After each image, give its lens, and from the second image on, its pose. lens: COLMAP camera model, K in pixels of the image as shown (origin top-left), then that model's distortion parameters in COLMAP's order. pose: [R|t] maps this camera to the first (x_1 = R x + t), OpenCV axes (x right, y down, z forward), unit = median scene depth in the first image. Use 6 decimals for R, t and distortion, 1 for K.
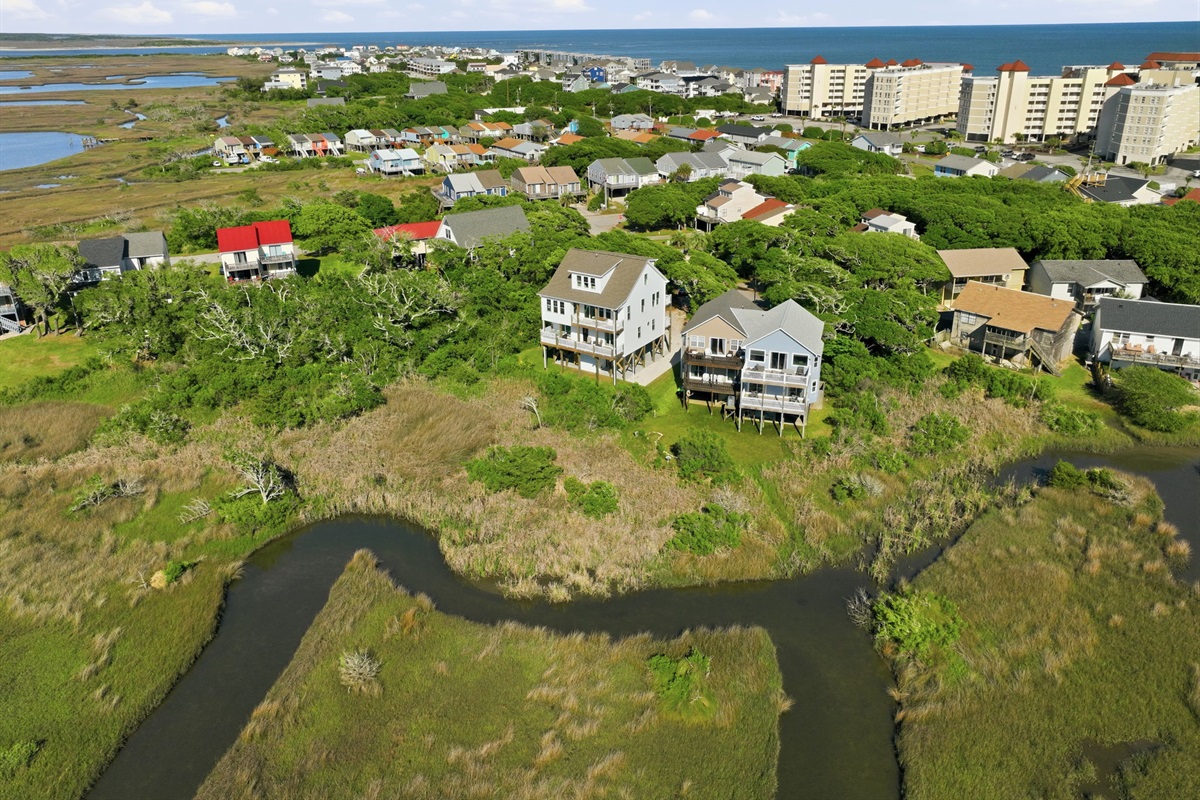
lens RADIAL K [[845.0, 0, 602.3], [0, 845.0, 348.7], [0, 0, 1]] dist [-0.001847, 0.021034]
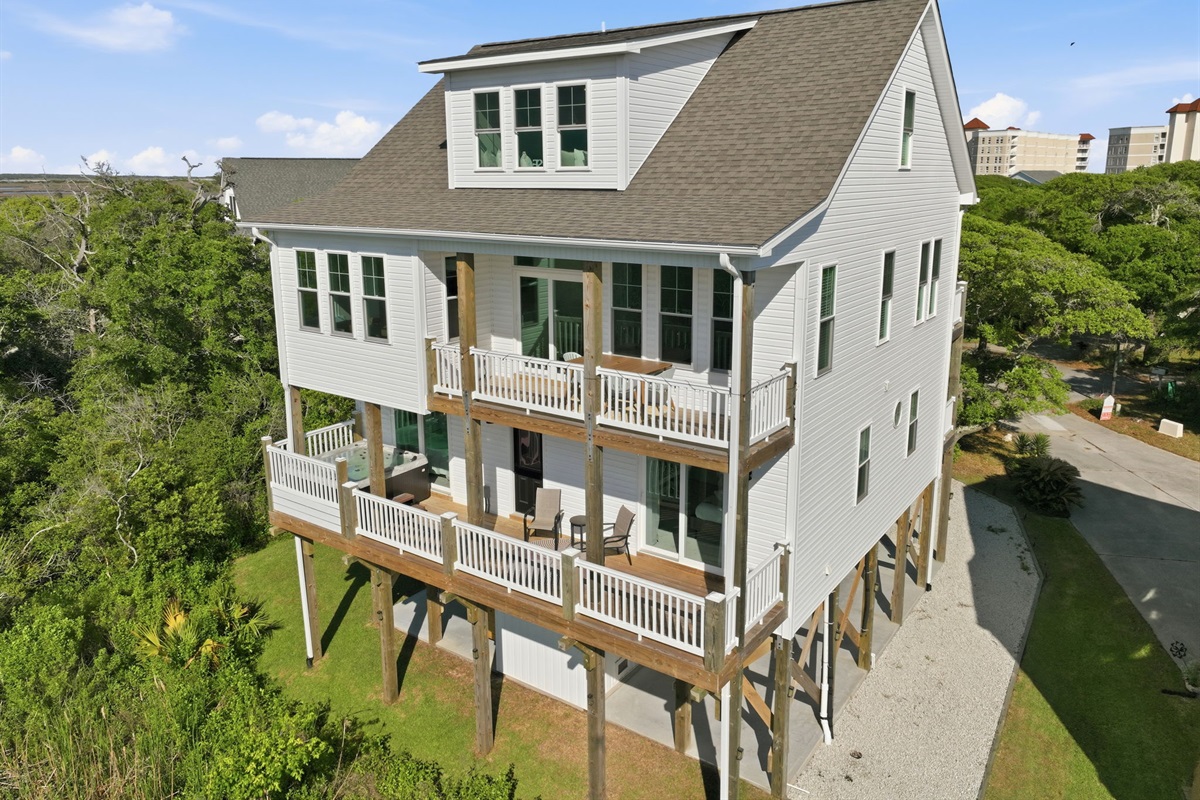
lens RADIAL K [[845.0, 0, 602.3], [0, 845.0, 348.7], [0, 0, 1]] dist [-0.001847, 0.021034]
pose [[0.999702, 0.010803, -0.021881, -0.002174], [-0.014178, 0.986932, -0.160514, -0.014290], [0.019861, 0.160777, 0.986791, 0.842850]]
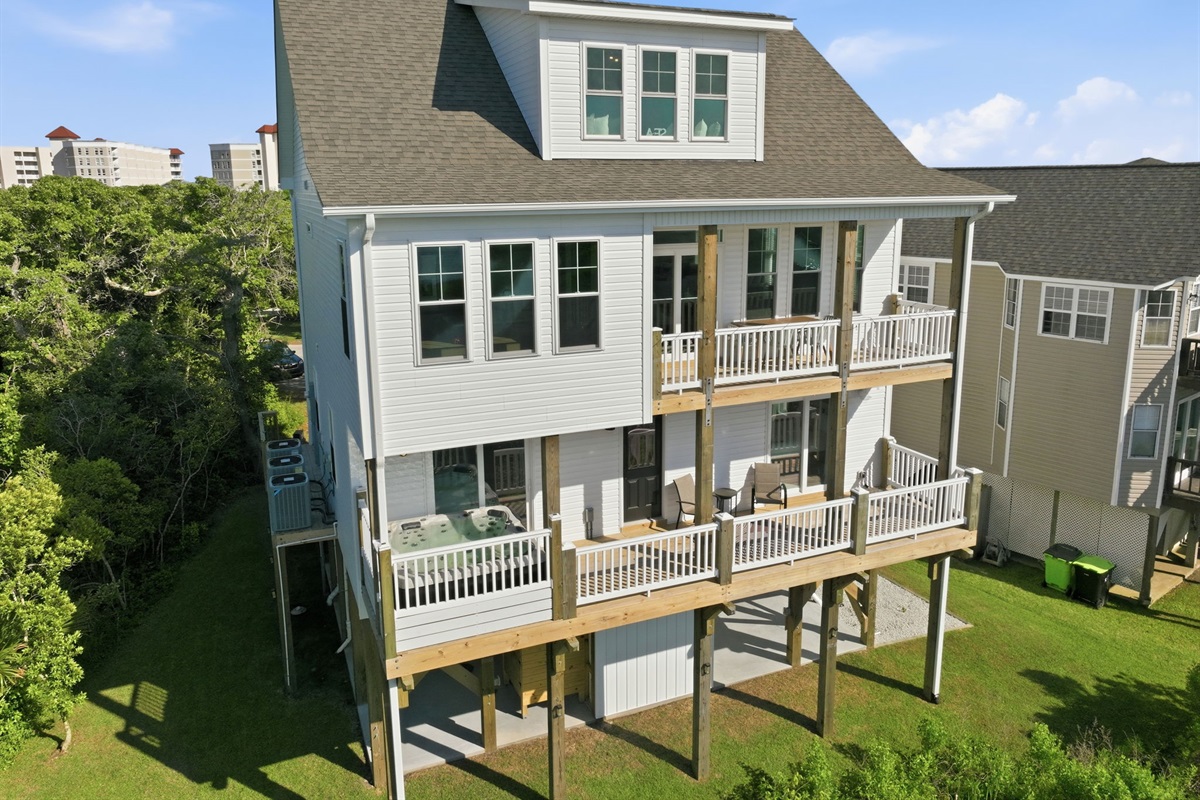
lens RADIAL K [[845.0, 0, 602.3], [0, 845.0, 348.7], [0, 0, 1]] dist [-0.001847, 0.021034]
pose [[0.547395, -0.153940, 0.822594, -0.146611], [0.300818, 0.953433, -0.021754, -0.036845], [-0.780940, 0.259360, 0.568213, 0.924398]]
